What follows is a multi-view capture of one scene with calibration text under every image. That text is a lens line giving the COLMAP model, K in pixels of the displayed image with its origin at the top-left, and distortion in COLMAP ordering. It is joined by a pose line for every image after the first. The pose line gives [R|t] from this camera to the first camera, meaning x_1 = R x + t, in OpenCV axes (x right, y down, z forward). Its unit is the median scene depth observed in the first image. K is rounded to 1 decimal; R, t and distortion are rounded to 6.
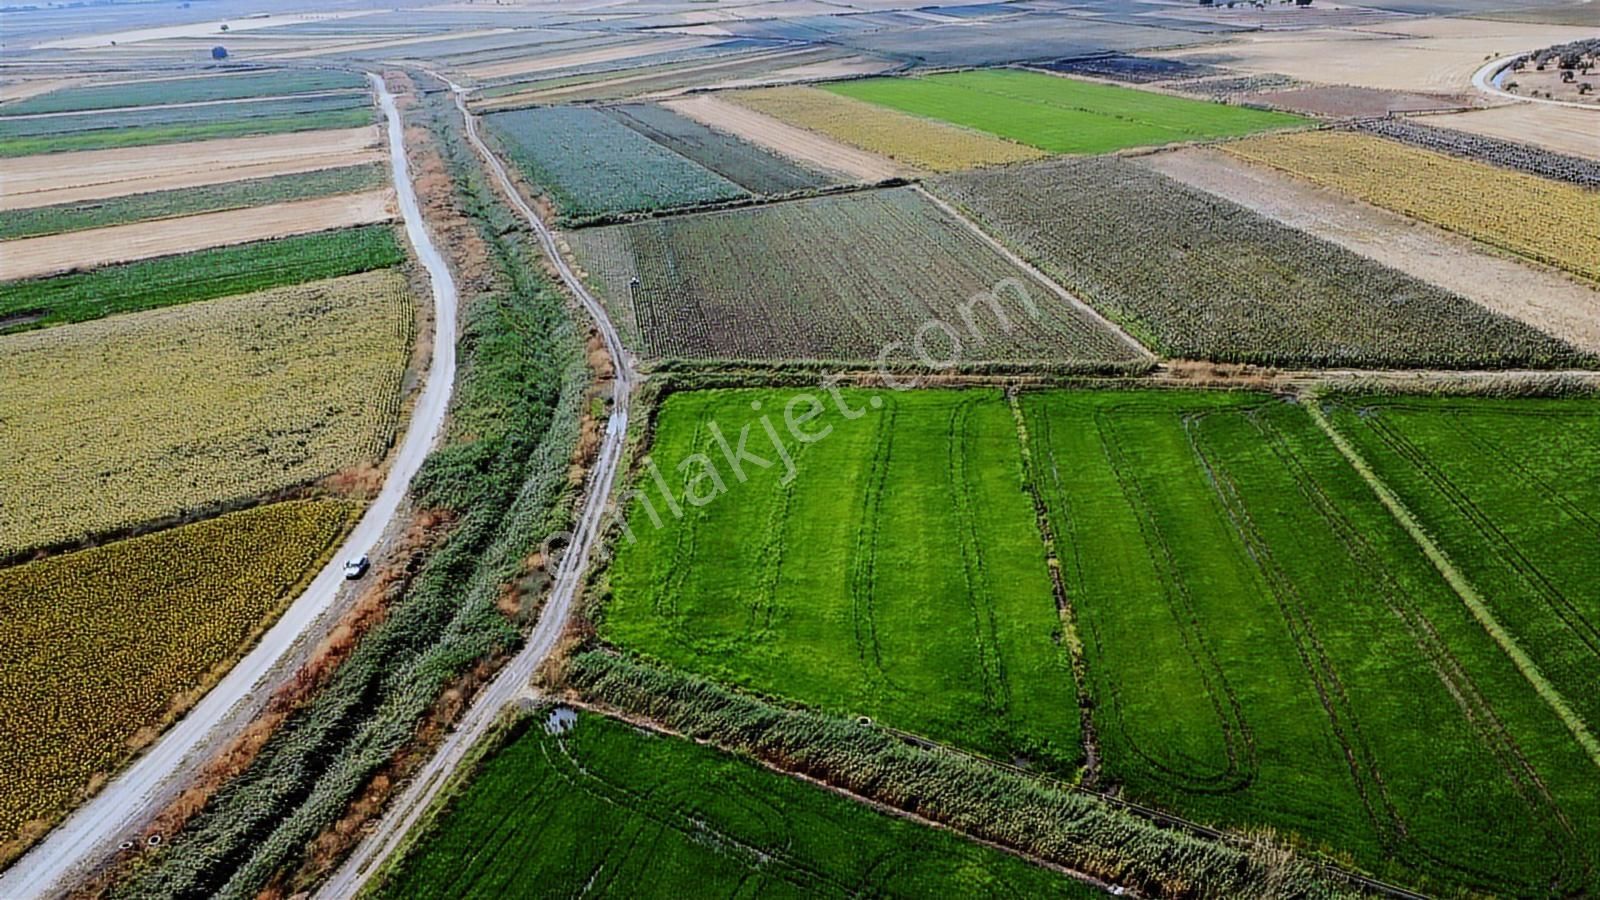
lens RADIAL K [[1201.5, 0, 807.2], [0, 1201.5, 446.3], [0, 0, 1]] dist [0.003333, -0.008764]
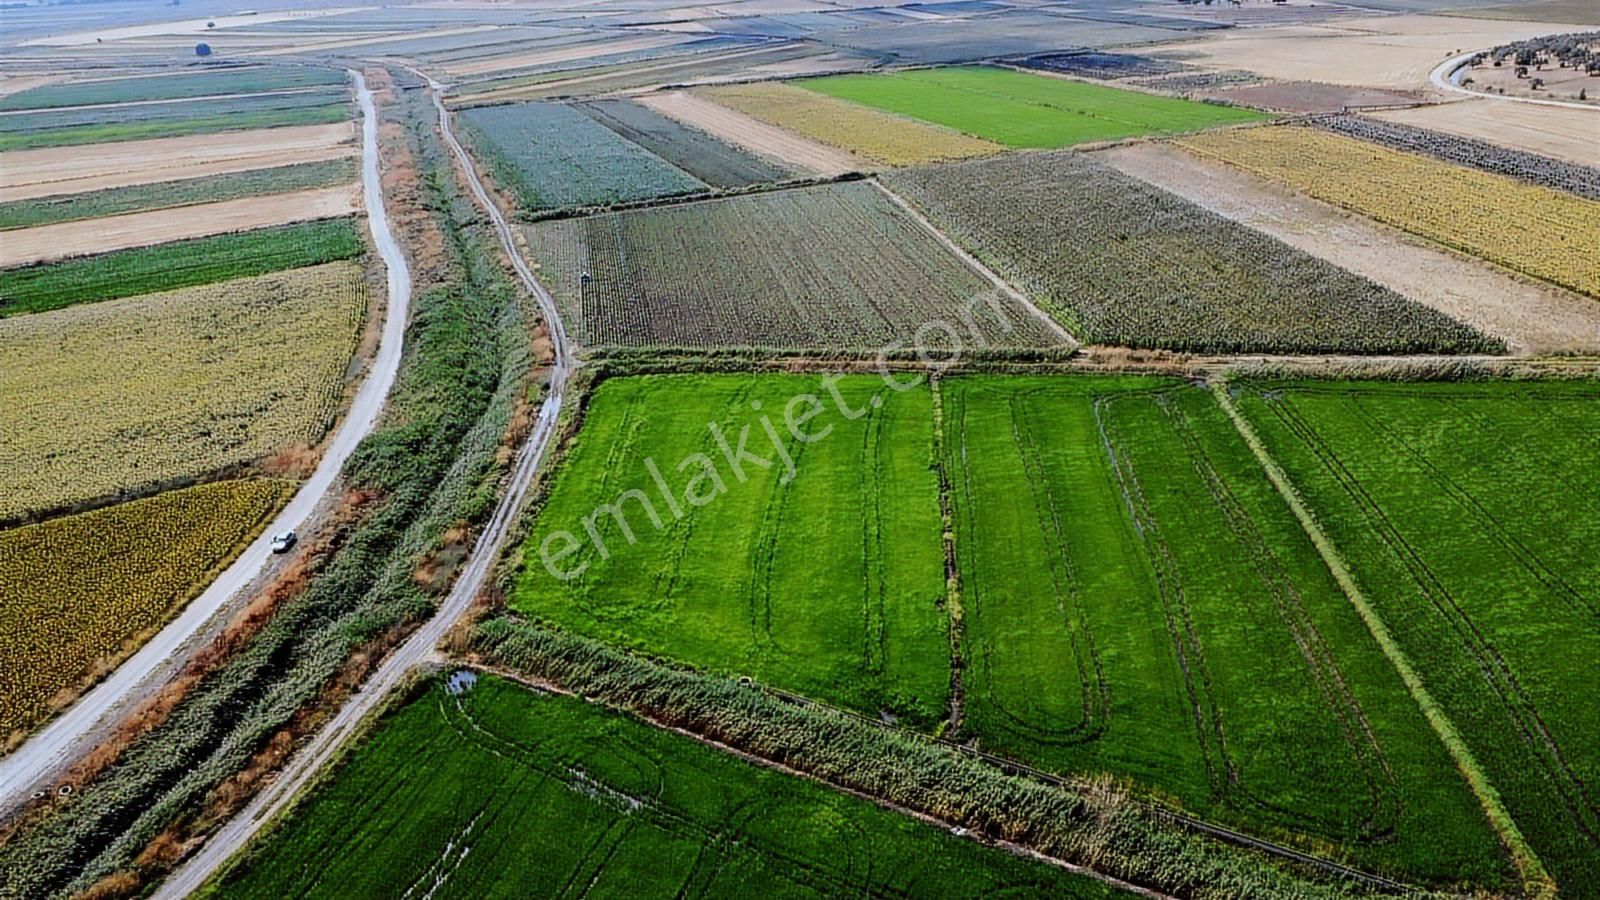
lens RADIAL K [[1201.5, 0, 807.2], [0, 1201.5, 446.3], [0, 0, 1]] dist [0.003333, -0.008764]
pose [[0.999997, -0.001000, 0.002365, 0.058223], [0.000995, 0.999997, 0.002034, 0.012190], [-0.002367, -0.002032, 0.999995, -0.032310]]
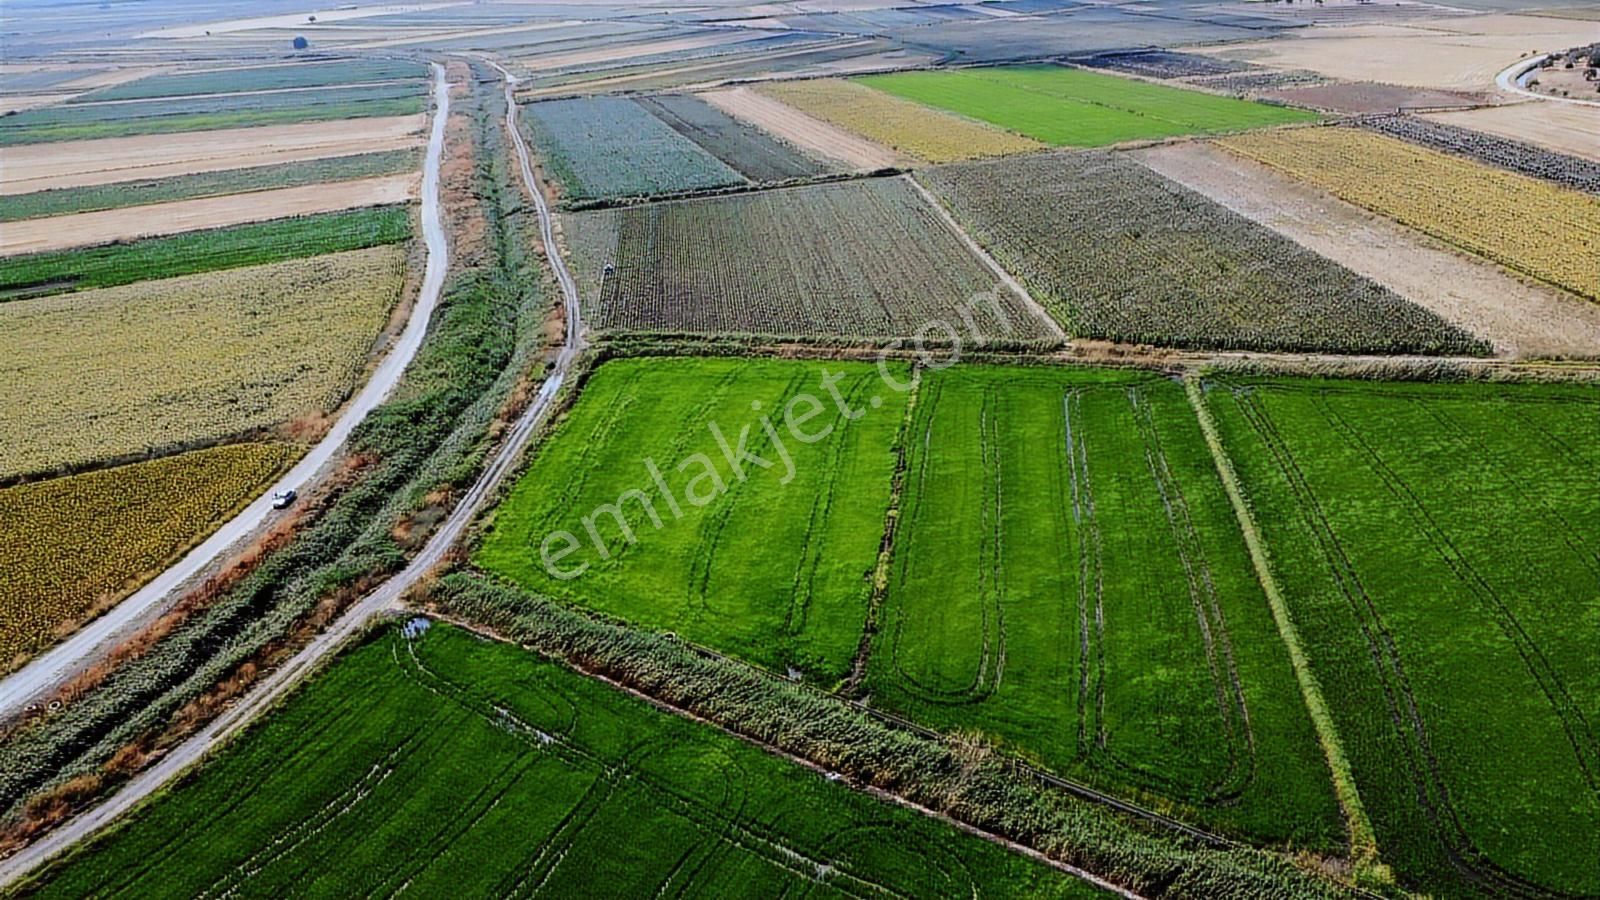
lens RADIAL K [[1201.5, 0, 807.2], [0, 1201.5, 446.3], [0, 0, 1]] dist [0.003333, -0.008764]
pose [[0.997224, 0.028564, -0.068756, 0.146637], [-0.028224, 0.999584, 0.005910, 0.023059], [0.068896, -0.003953, 0.997616, -0.071944]]
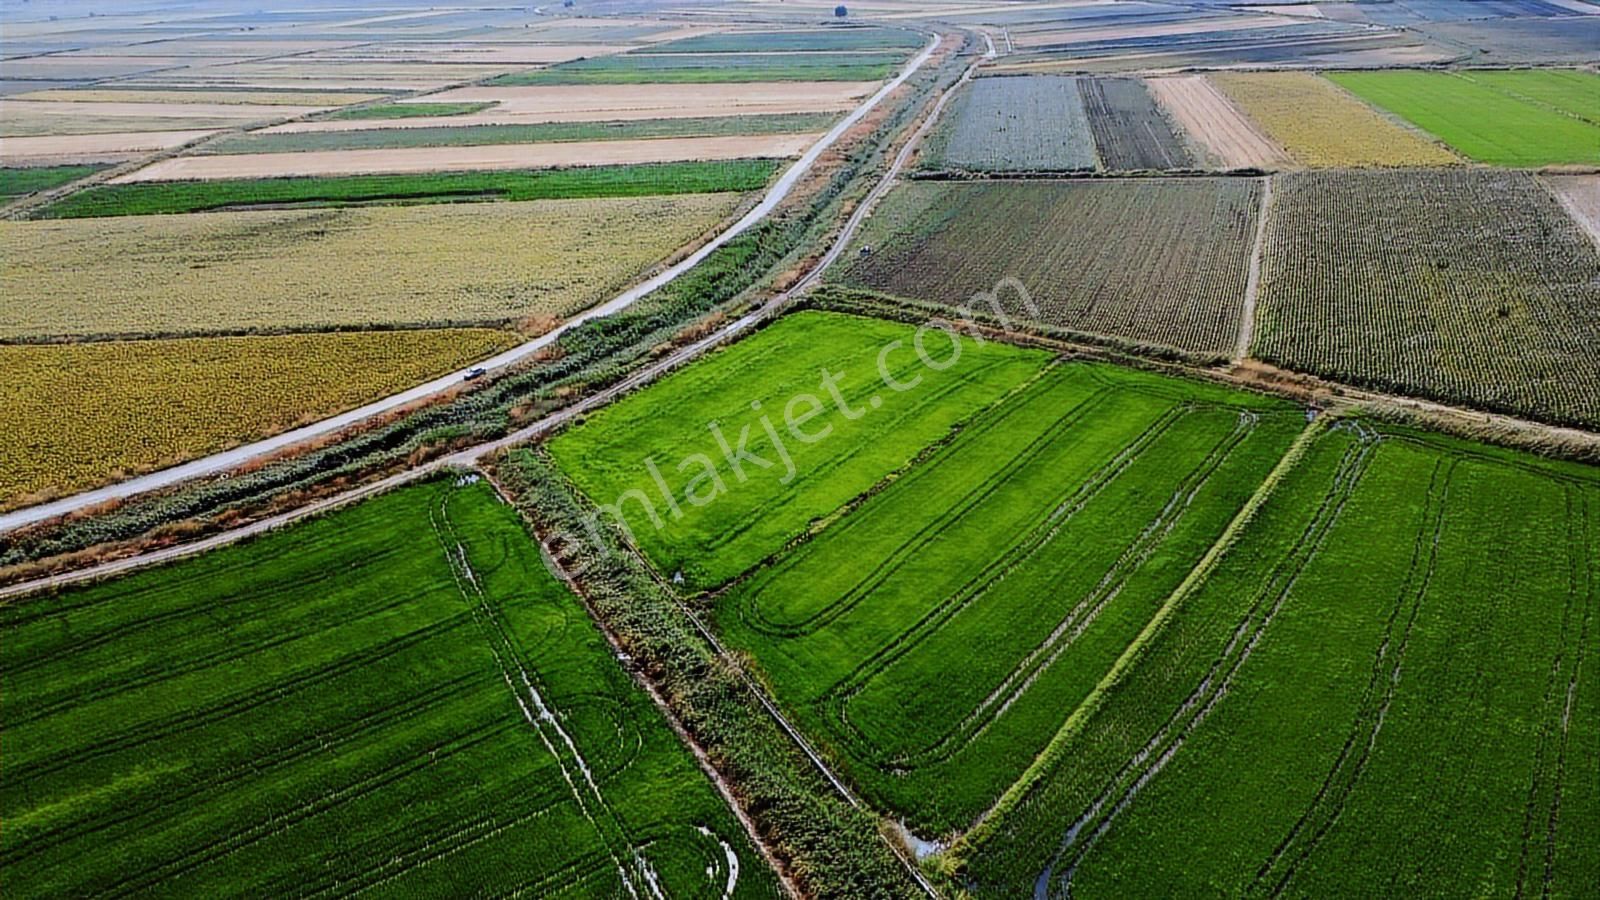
lens RADIAL K [[1201.5, 0, 807.2], [0, 1201.5, 446.3], [0, 0, 1]] dist [0.003333, -0.008764]
pose [[0.855262, 0.215205, -0.471395, 0.492136], [-0.204920, 0.975994, 0.073777, -0.000402], [0.475956, 0.033500, 0.878831, -0.042356]]
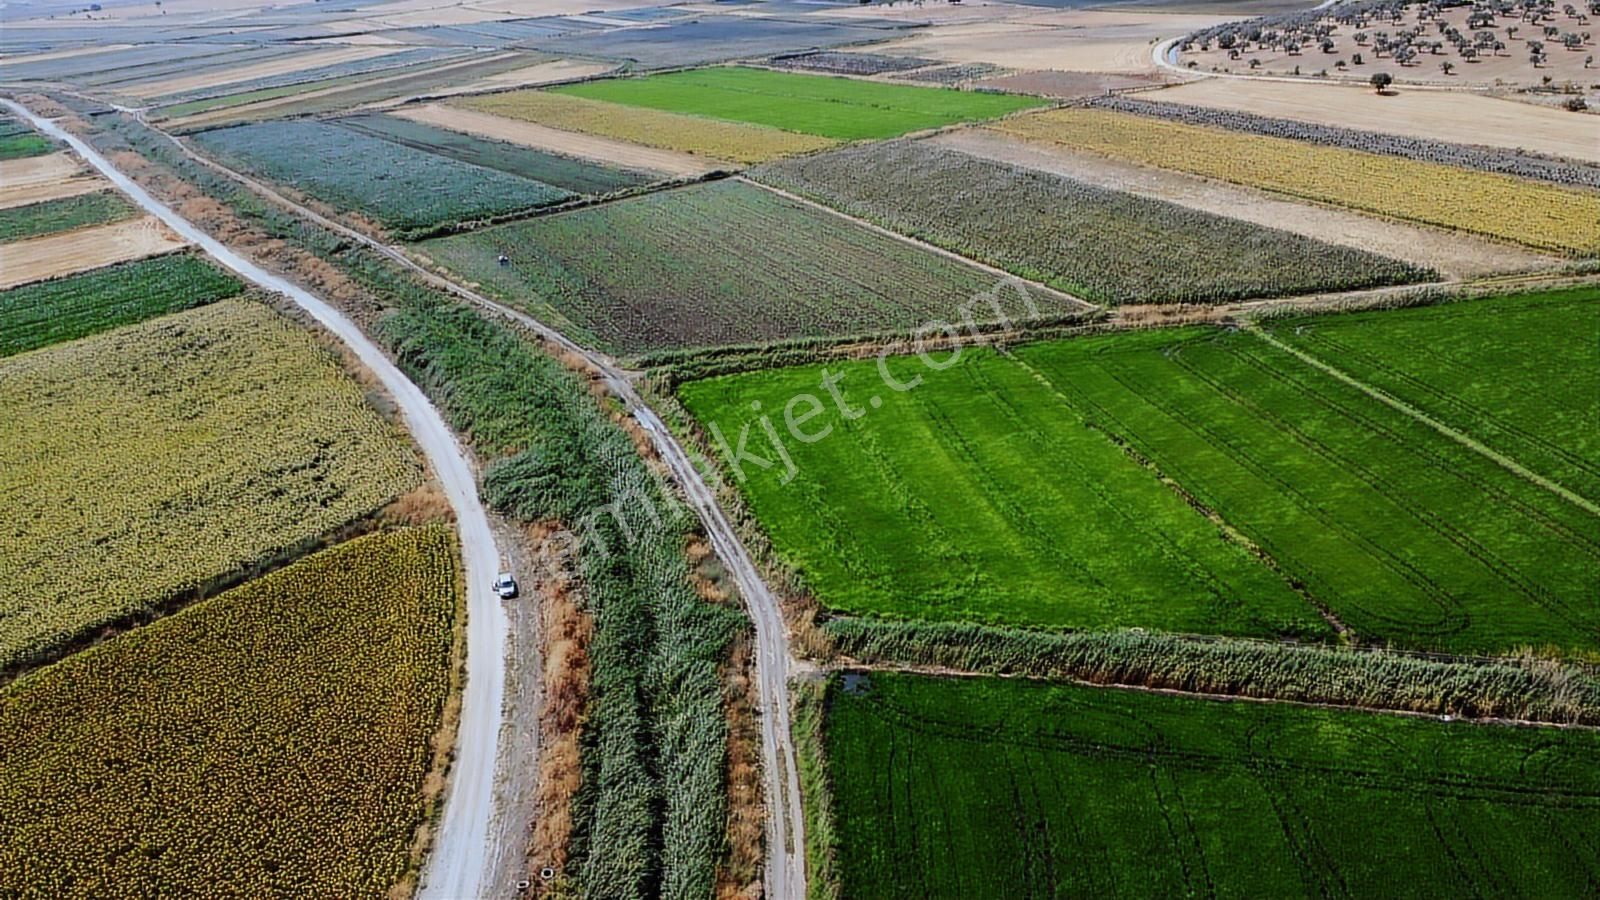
lens RADIAL K [[1201.5, 0, 807.2], [0, 1201.5, 446.3], [0, 0, 1]] dist [0.003333, -0.008764]
pose [[0.950346, -0.122261, 0.286171, -0.309142], [0.123942, 0.992213, 0.012305, 0.007337], [-0.285448, 0.023775, 0.958099, 0.023869]]
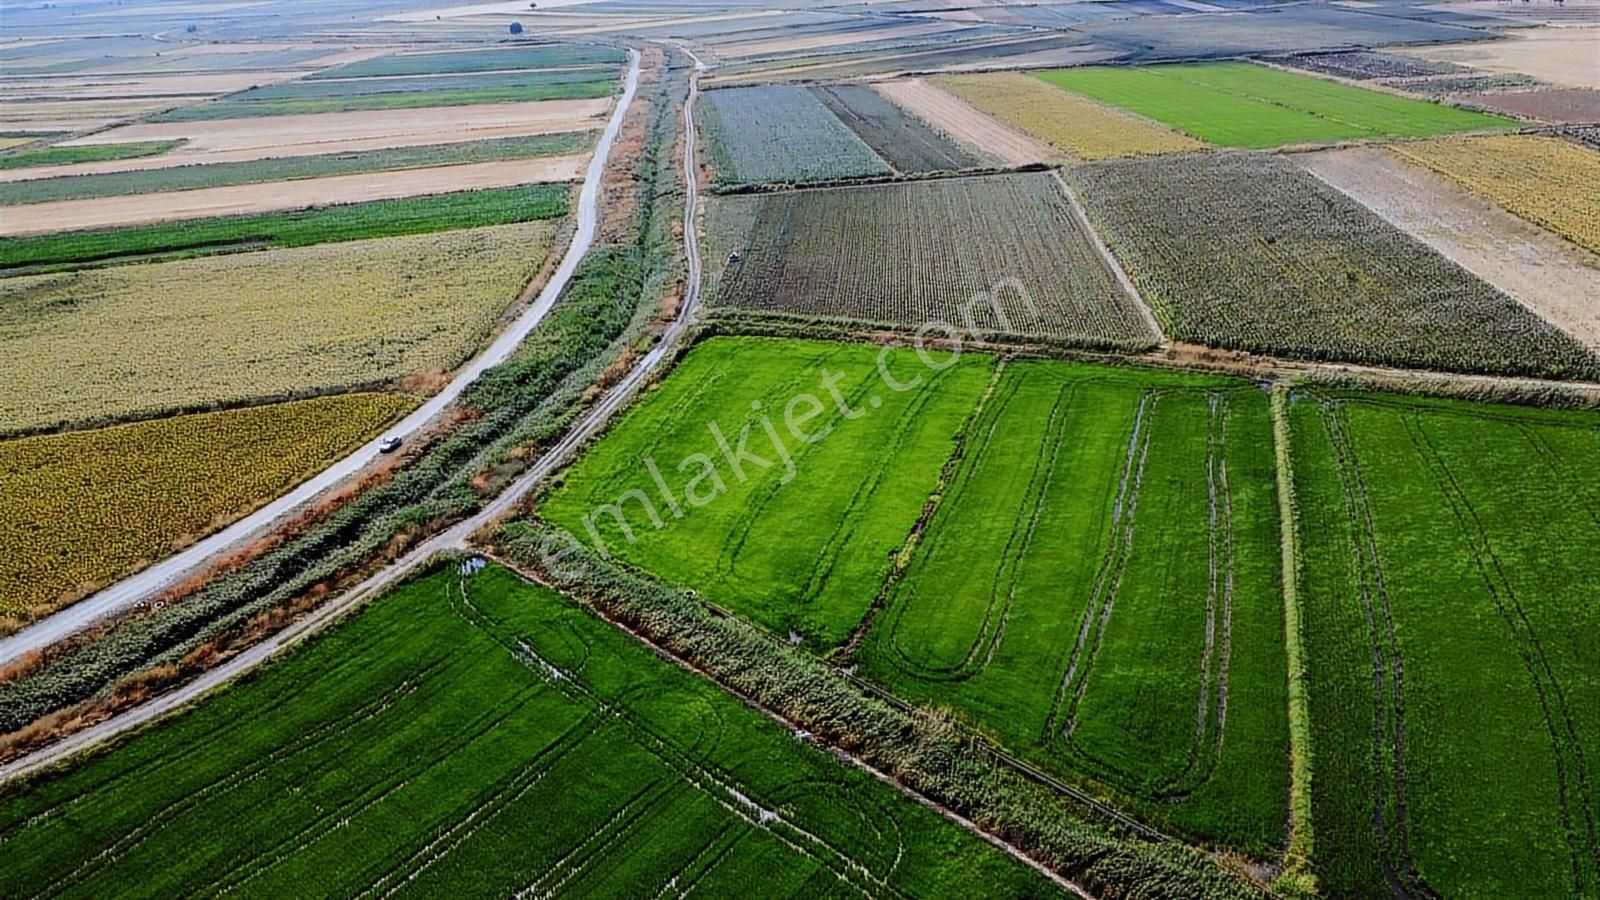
lens RADIAL K [[1201.5, 0, 807.2], [0, 1201.5, 446.3], [0, 0, 1]] dist [0.003333, -0.008764]
pose [[0.969809, 0.098002, -0.223307, 0.244868], [-0.095363, 0.995186, 0.022596, 0.025286], [0.224446, -0.000619, 0.974486, -0.088426]]
